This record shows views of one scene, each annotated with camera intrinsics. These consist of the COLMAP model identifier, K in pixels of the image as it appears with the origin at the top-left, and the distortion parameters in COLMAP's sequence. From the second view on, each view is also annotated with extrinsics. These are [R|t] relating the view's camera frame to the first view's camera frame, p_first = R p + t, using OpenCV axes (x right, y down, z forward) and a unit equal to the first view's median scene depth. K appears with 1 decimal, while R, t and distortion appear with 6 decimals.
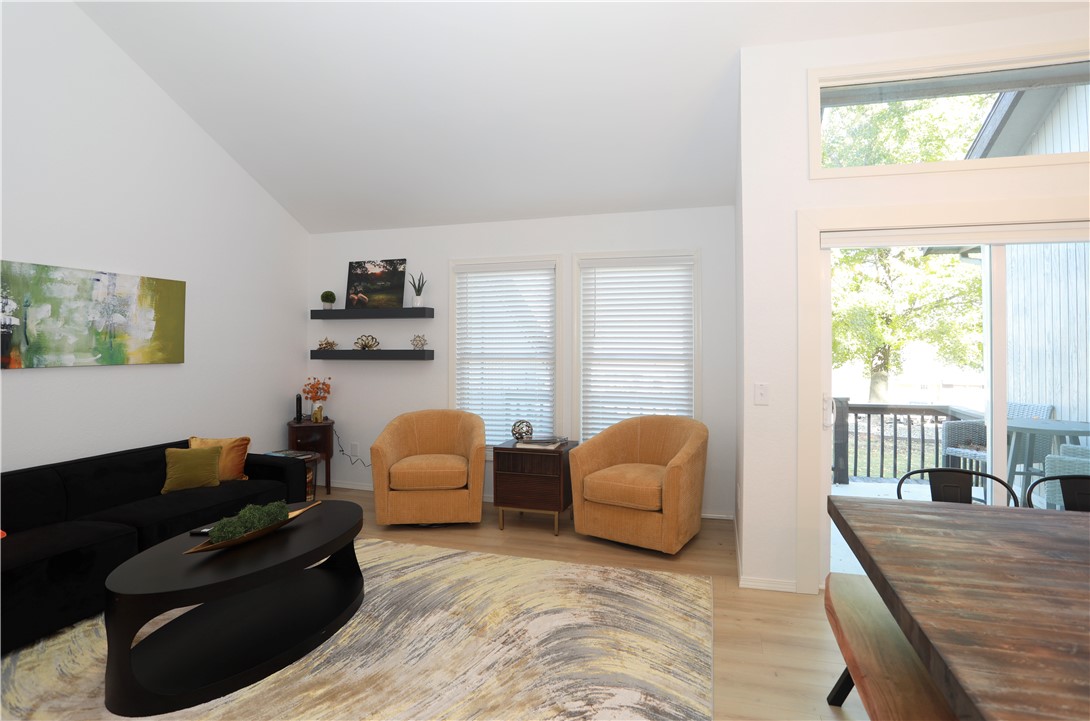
lens RADIAL K [[551.1, 0, 559.1], [0, 551.1, 336.0], [0, 0, 1]] dist [-0.055792, 0.024647]
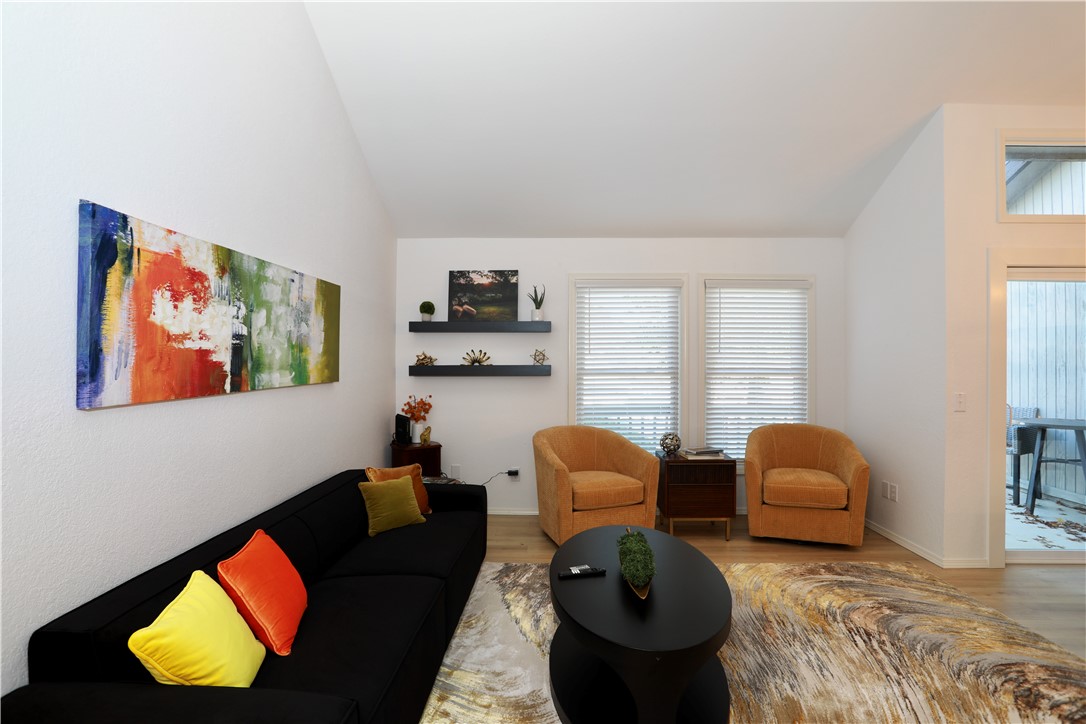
lens RADIAL K [[526.8, 0, 540.1], [0, 526.8, 356.6], [0, 0, 1]] dist [-0.073453, 0.031513]
pose [[0.968521, 0.001855, 0.248926, -0.630540], [-0.004631, 0.999933, 0.010569, 0.000425], [-0.248890, -0.011390, 0.968465, 0.132458]]
